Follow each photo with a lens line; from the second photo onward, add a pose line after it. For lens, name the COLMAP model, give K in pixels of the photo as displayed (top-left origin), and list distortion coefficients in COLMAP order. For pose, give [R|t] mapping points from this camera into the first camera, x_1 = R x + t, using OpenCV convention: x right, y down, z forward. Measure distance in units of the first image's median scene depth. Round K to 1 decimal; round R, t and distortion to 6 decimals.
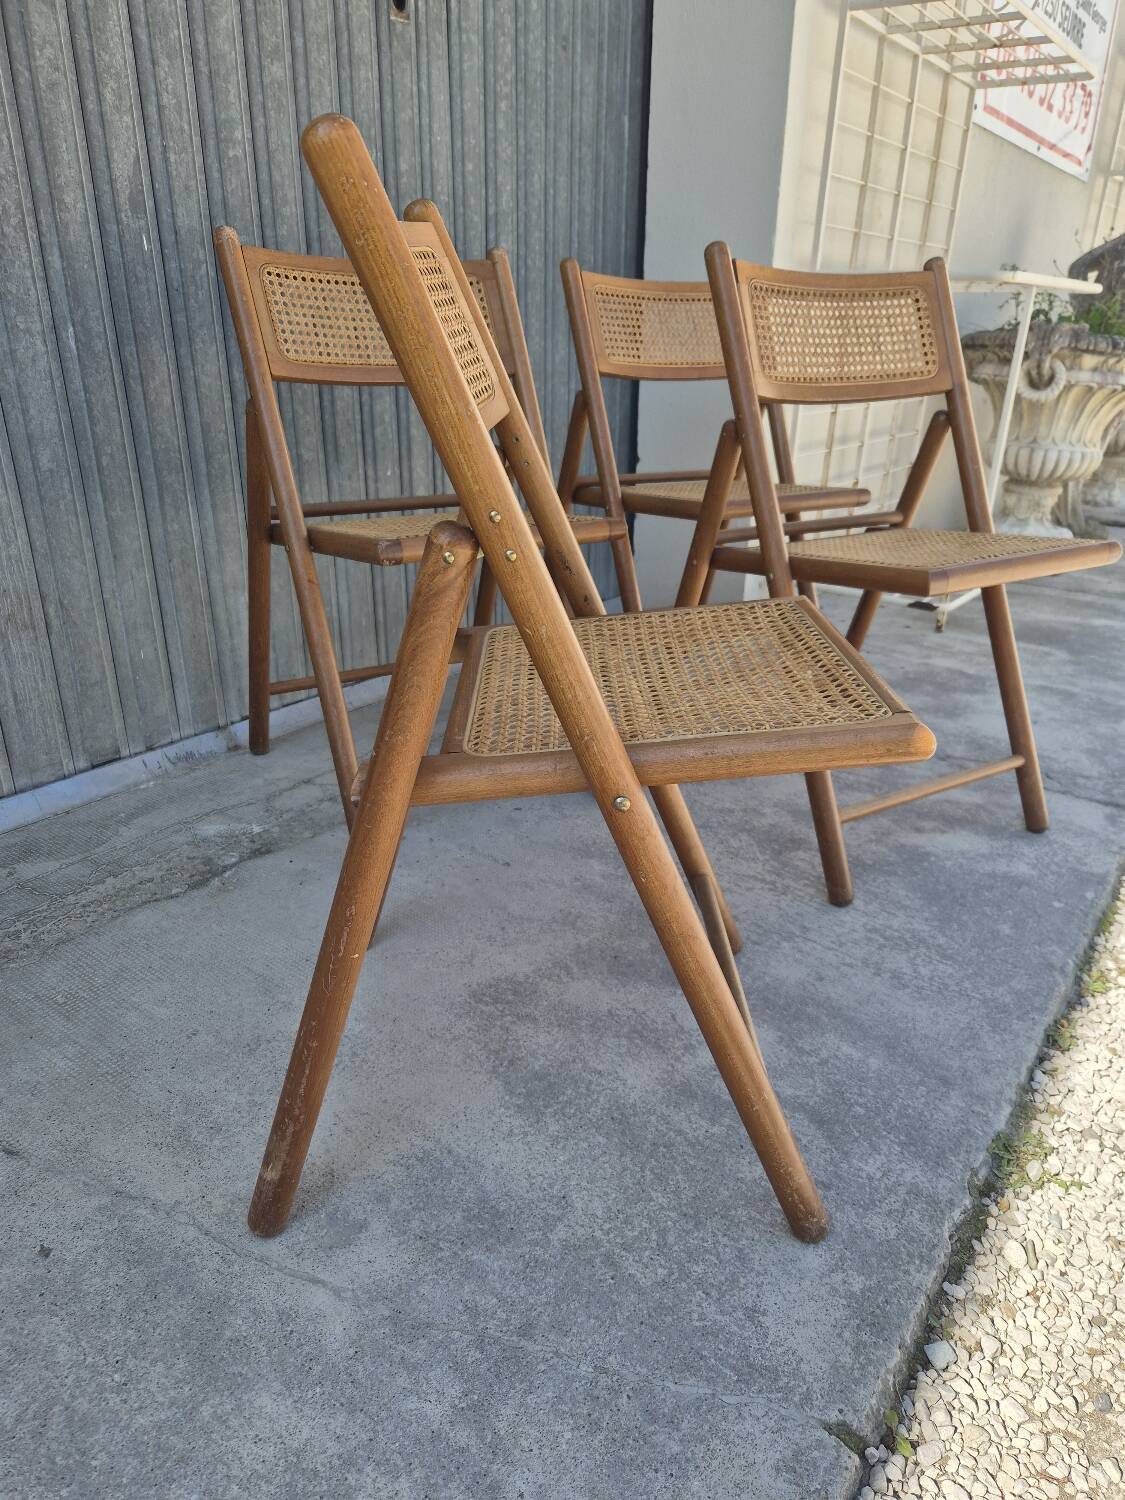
lens RADIAL K [[1012.8, 0, 577.9], [0, 1012.8, 768.5], [0, 0, 1]] dist [0.064821, -0.053774]
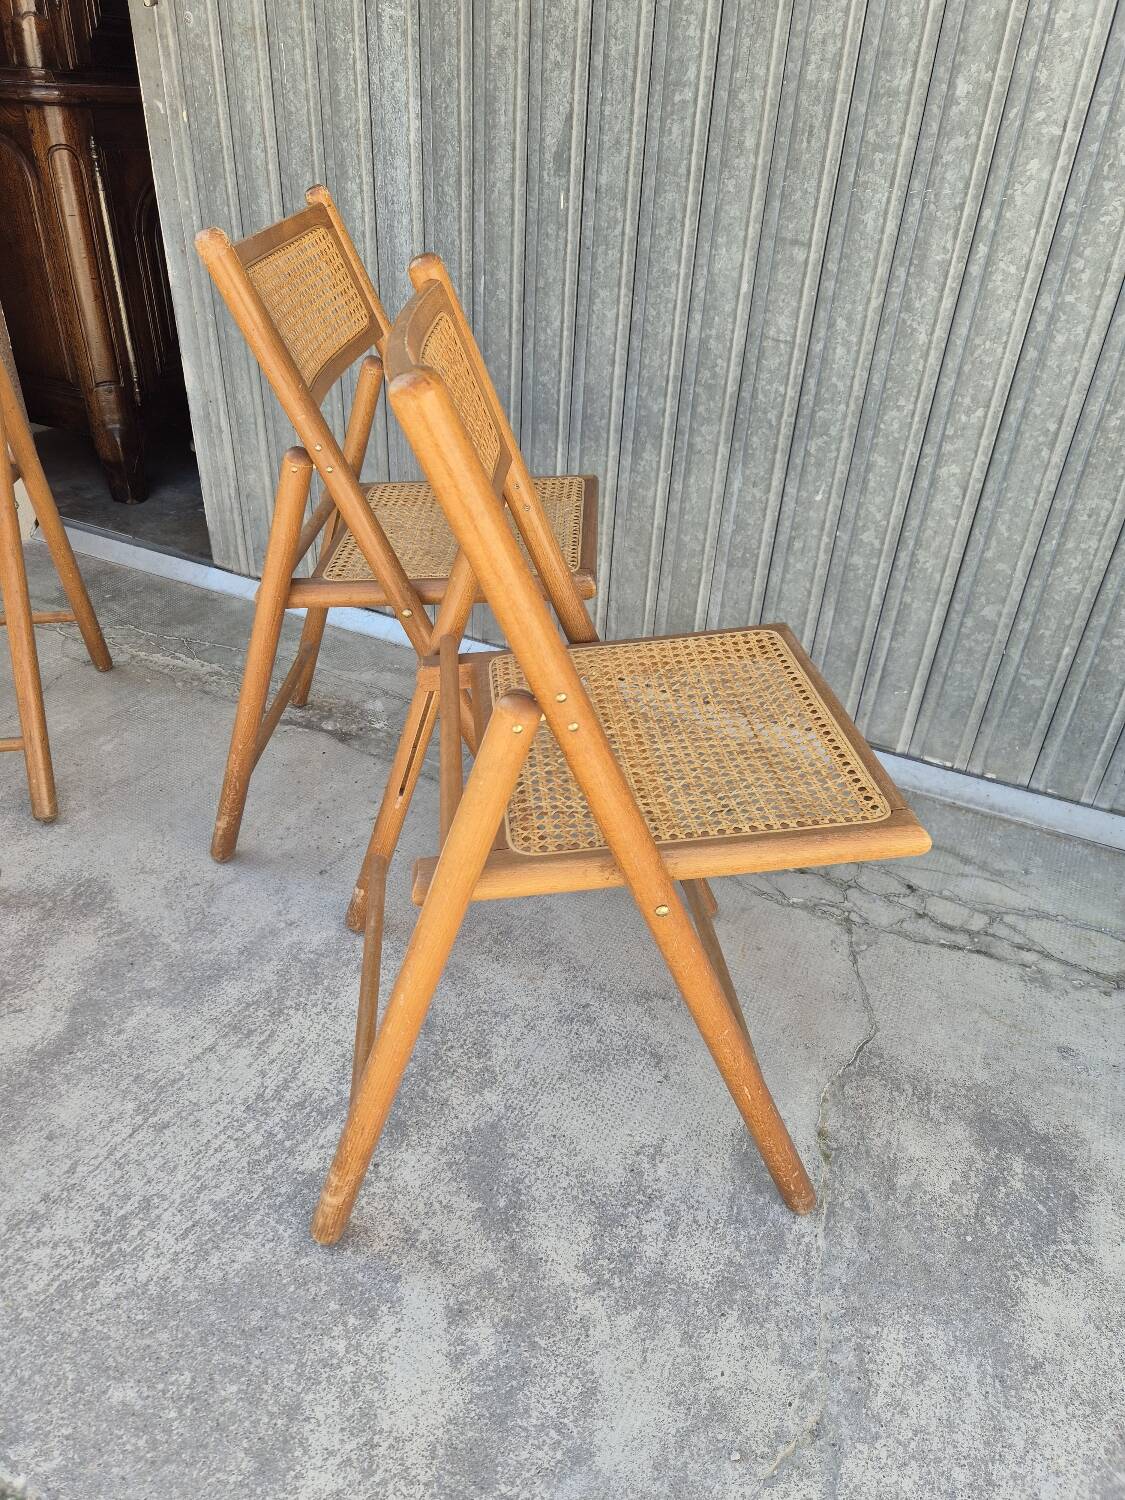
lens RADIAL K [[1012.8, 0, 556.5], [0, 1012.8, 745.7], [0, 0, 1]] dist [0.064821, -0.053774]
pose [[0.157924, 0.519933, -0.839482, 0.698066], [-0.427024, 0.802504, 0.416699, -0.490137], [0.890343, 0.292672, 0.348758, 0.786817]]
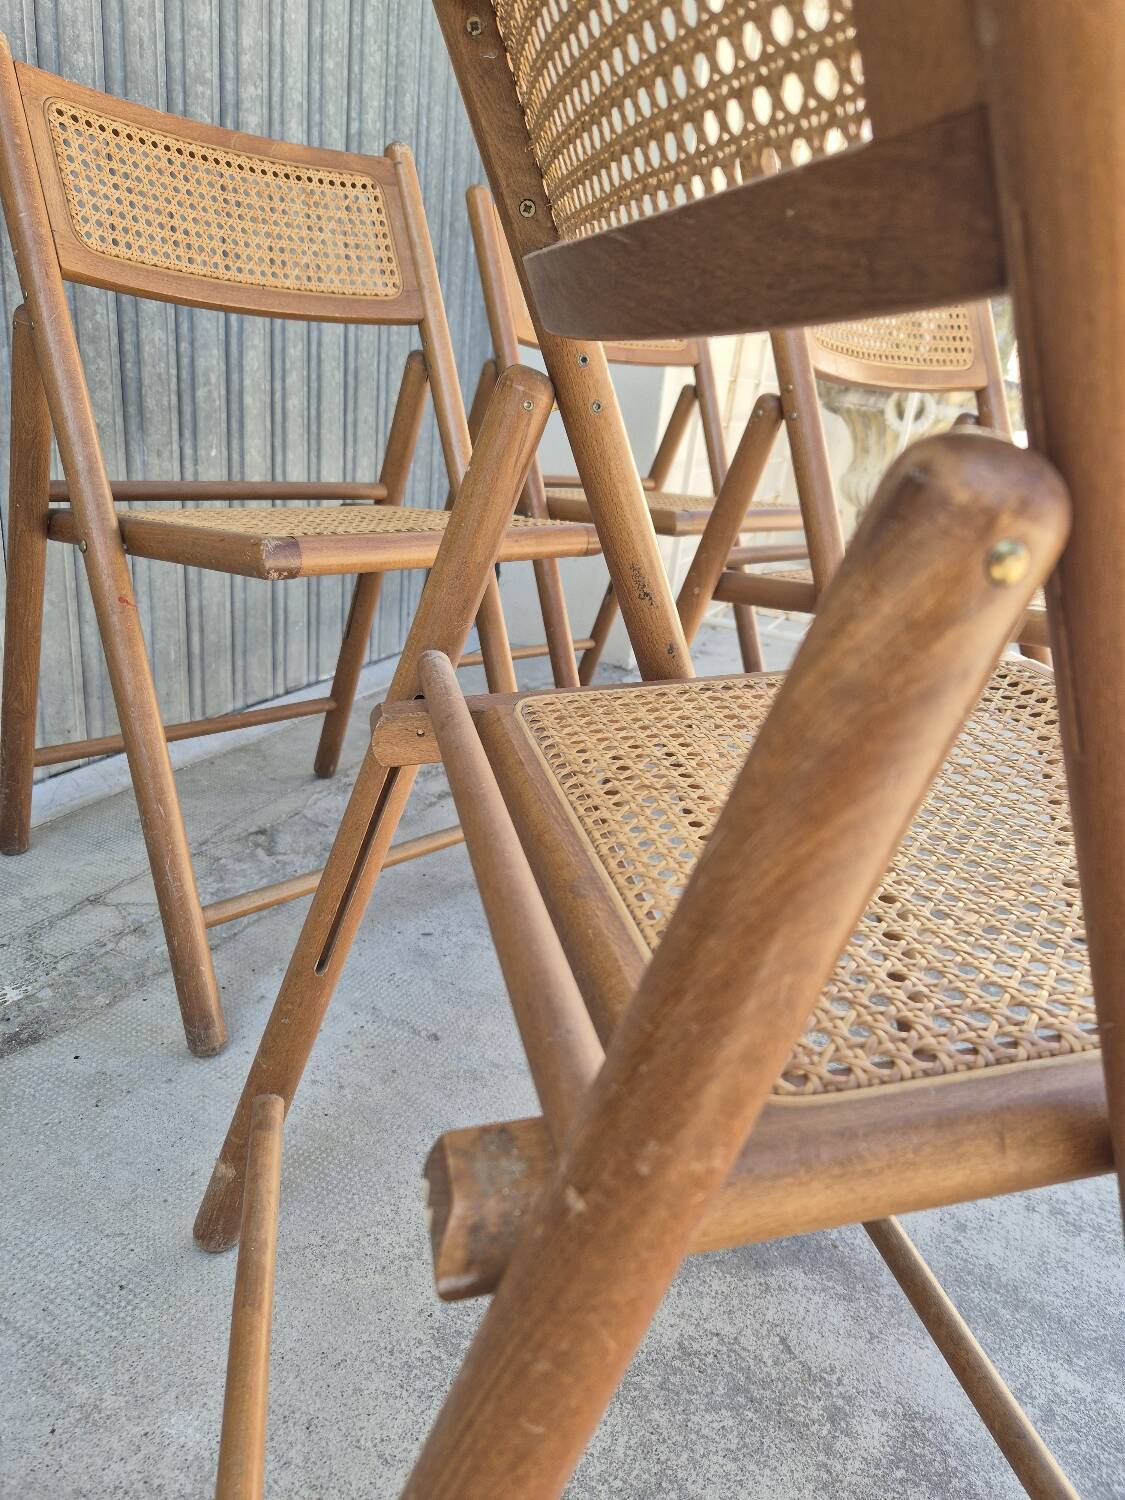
lens RADIAL K [[1012.8, 0, 571.7], [0, 1012.8, 735.8], [0, 0, 1]] dist [0.064821, -0.053774]
pose [[0.976230, 0.003480, 0.216707, -0.121449], [0.007824, 0.998654, -0.051282, -0.062646], [-0.216594, 0.051759, 0.974889, 0.314740]]
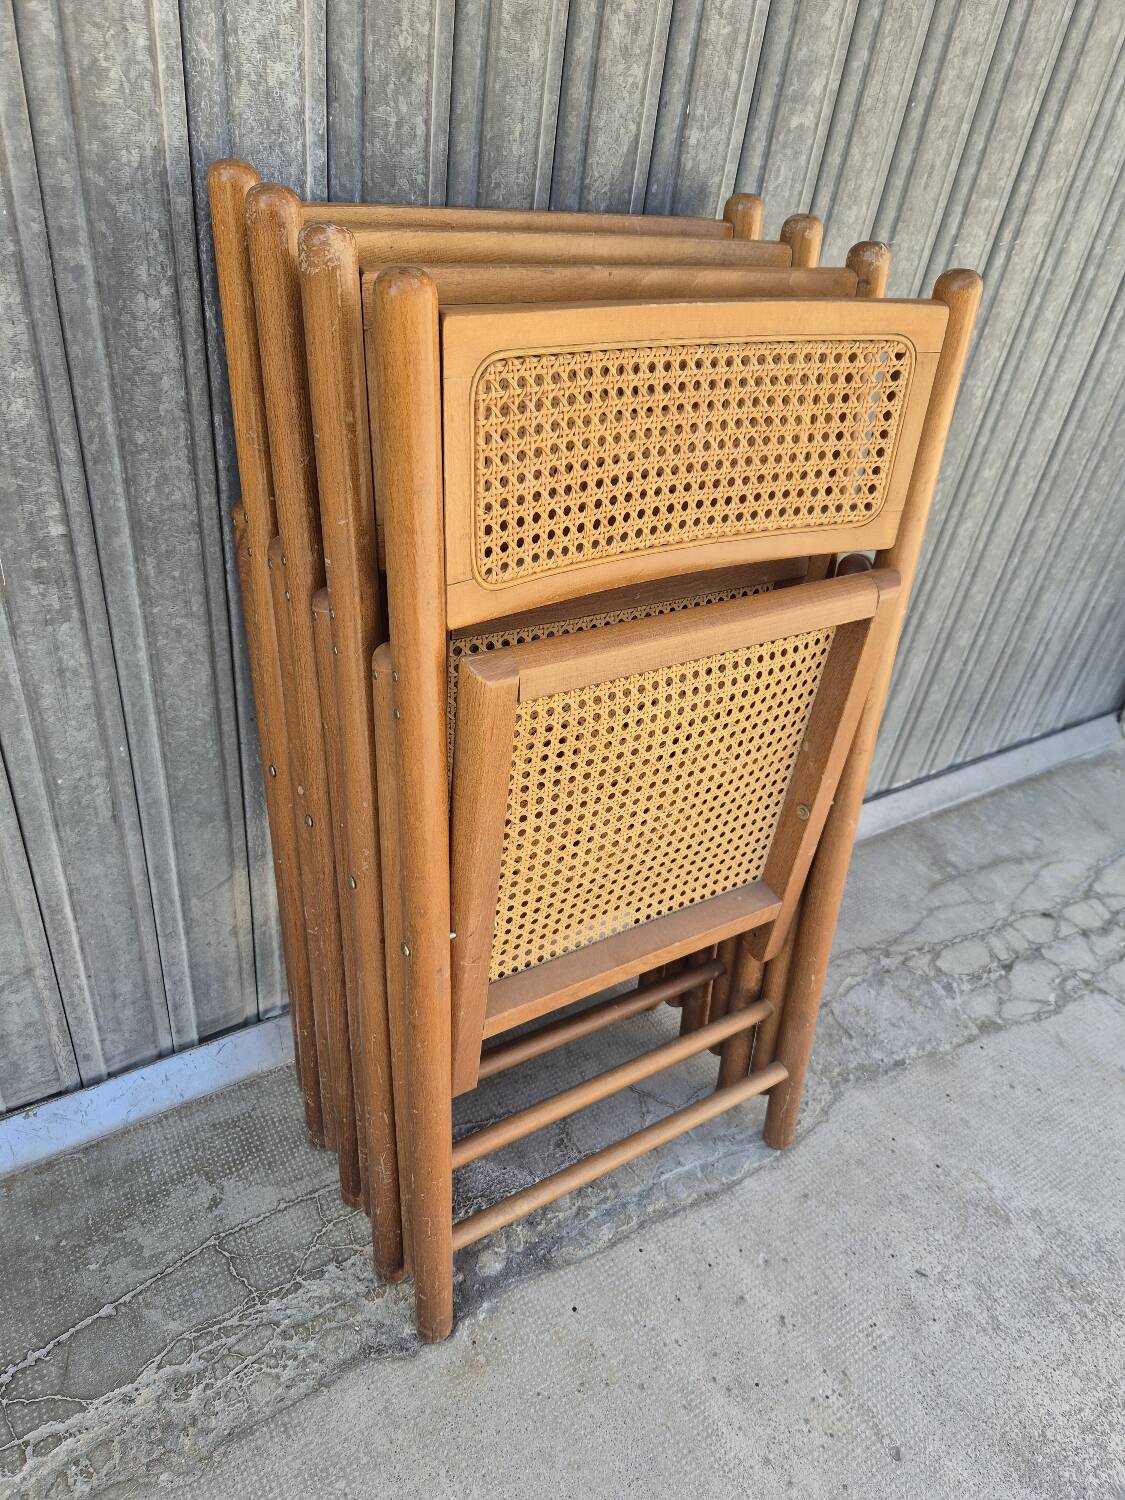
lens RADIAL K [[1012.8, 0, 563.1], [0, 1012.8, 765.2], [0, 0, 1]] dist [0.064821, -0.053774]
pose [[0.924844, 0.296872, -0.237761, -0.222710], [-0.244271, 0.942766, 0.226988, -0.375682], [0.291540, -0.151850, 0.944429, 0.396185]]
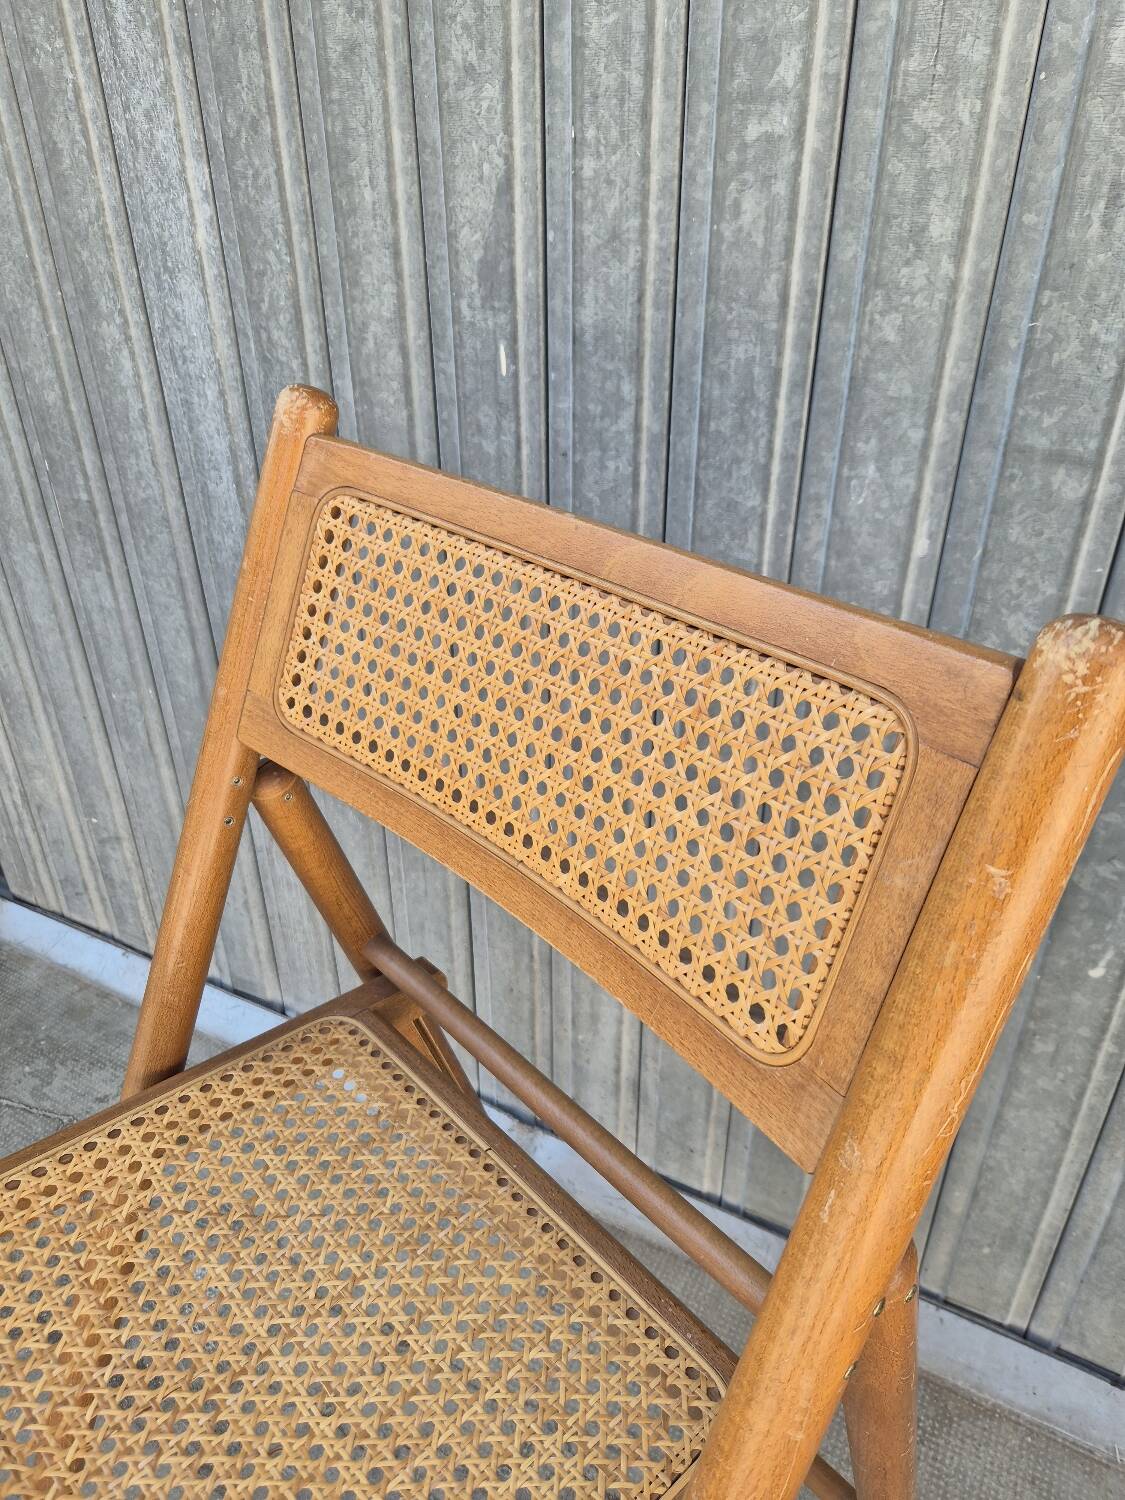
lens RADIAL K [[1012.8, 0, 576.7], [0, 1012.8, 737.2], [0, 0, 1]] dist [0.064821, -0.053774]
pose [[0.149282, 0.478145, -0.865501, 0.071909], [-0.388477, 0.833286, 0.393344, -0.554119], [0.909286, 0.277508, 0.310143, 0.918967]]
